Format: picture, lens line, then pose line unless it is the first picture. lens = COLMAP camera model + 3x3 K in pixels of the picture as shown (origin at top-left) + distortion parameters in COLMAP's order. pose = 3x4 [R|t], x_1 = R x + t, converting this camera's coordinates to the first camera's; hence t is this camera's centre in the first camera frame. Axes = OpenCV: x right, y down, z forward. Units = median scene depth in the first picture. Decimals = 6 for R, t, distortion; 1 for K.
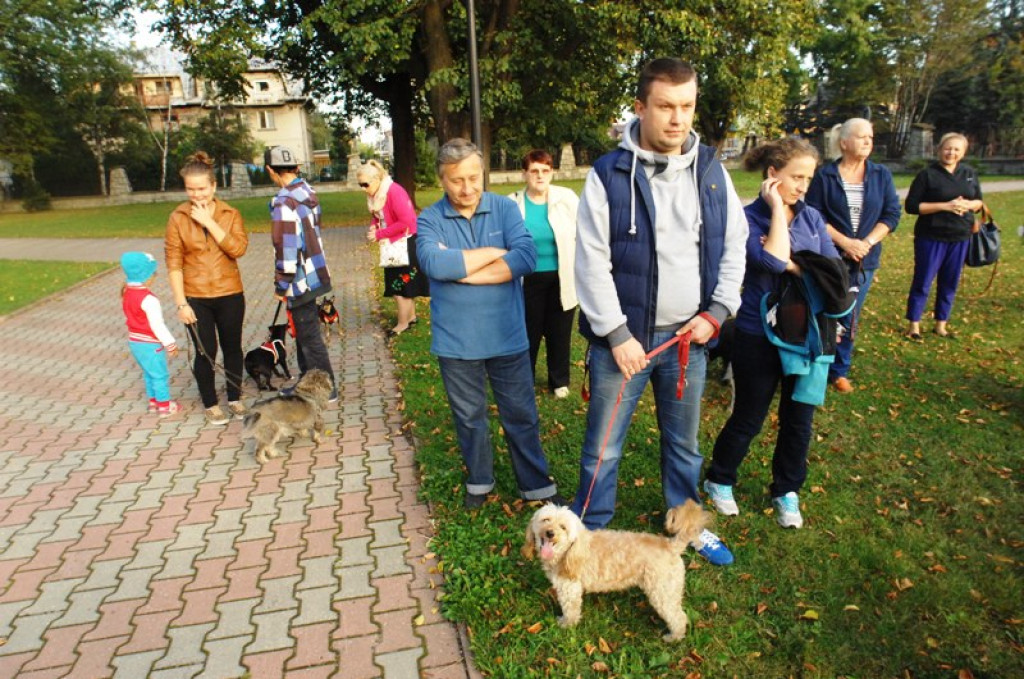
lens RADIAL K [[624.5, 0, 508.4], [0, 624.5, 340.1], [0, 0, 1]] dist [-0.059319, 0.028450]
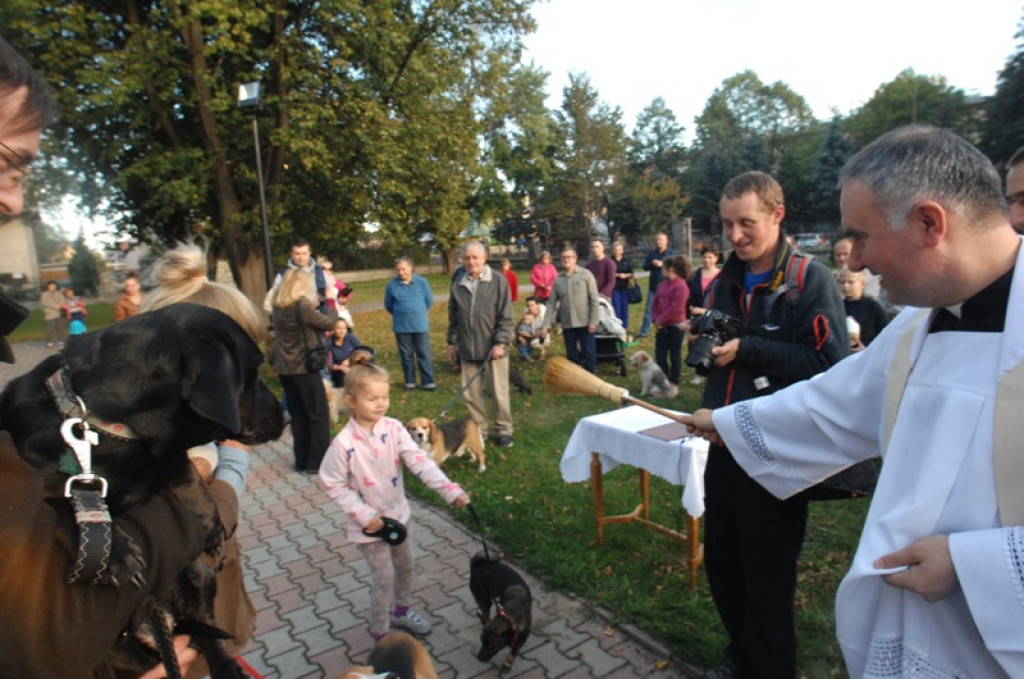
lens RADIAL K [[624.5, 0, 508.4], [0, 624.5, 340.1], [0, 0, 1]] dist [-0.059319, 0.028450]
pose [[0.926960, -0.068679, 0.368819, -0.050639], [0.127083, 0.982461, -0.136453, 0.108623], [-0.352979, 0.173357, 0.919431, -0.394668]]
